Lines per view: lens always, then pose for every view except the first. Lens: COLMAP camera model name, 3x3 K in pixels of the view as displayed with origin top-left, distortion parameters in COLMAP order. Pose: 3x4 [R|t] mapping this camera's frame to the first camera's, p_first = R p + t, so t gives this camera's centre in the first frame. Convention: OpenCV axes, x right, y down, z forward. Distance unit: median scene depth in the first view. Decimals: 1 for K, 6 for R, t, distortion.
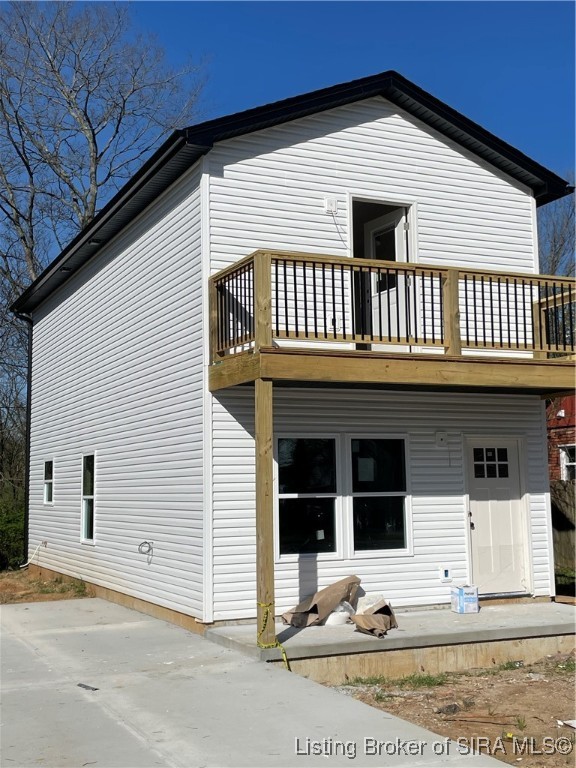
lens RADIAL K [[969.6, 0, 289.3], [0, 969.6, 378.6], [0, 0, 1]] dist [0.035721, 0.000000]
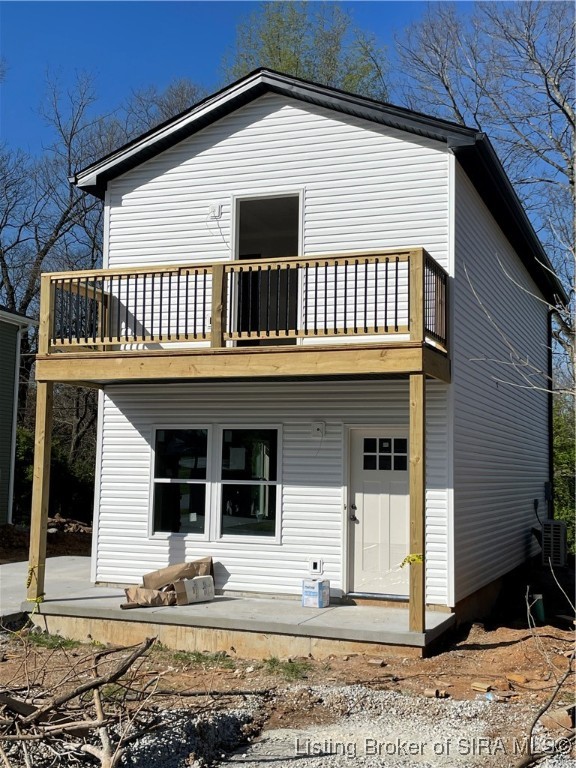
lens RADIAL K [[969.6, 0, 292.3], [0, 969.6, 385.4], [0, 0, 1]] dist [0.035721, 0.000000]
pose [[0.697412, -0.034908, -0.715819, 0.861458], [0.049902, 0.998754, -0.000087, 0.017662], [0.714931, -0.035660, 0.698285, 0.308117]]
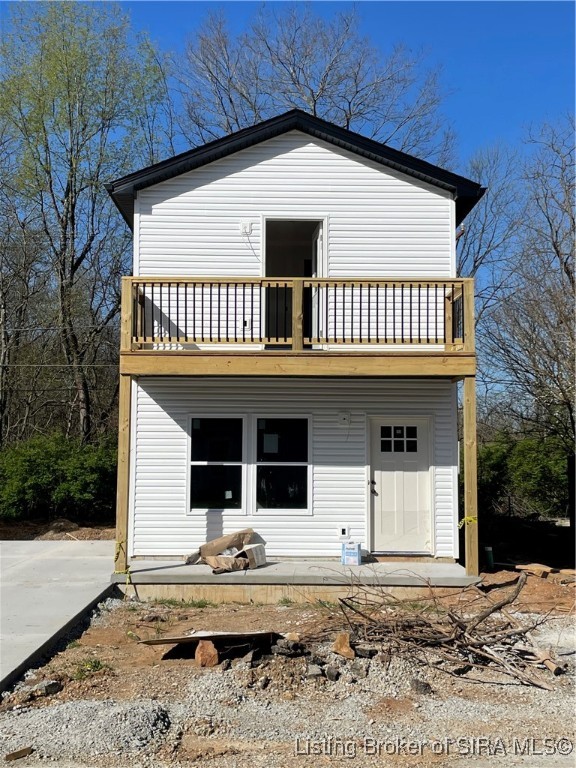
lens RADIAL K [[969.6, 0, 288.5], [0, 969.6, 386.1], [0, 0, 1]] dist [0.035721, 0.000000]
pose [[0.913173, -0.008768, -0.407477, 0.589754], [0.024582, 0.999133, 0.033591, -0.018687], [0.406830, -0.040691, 0.912597, -0.102379]]
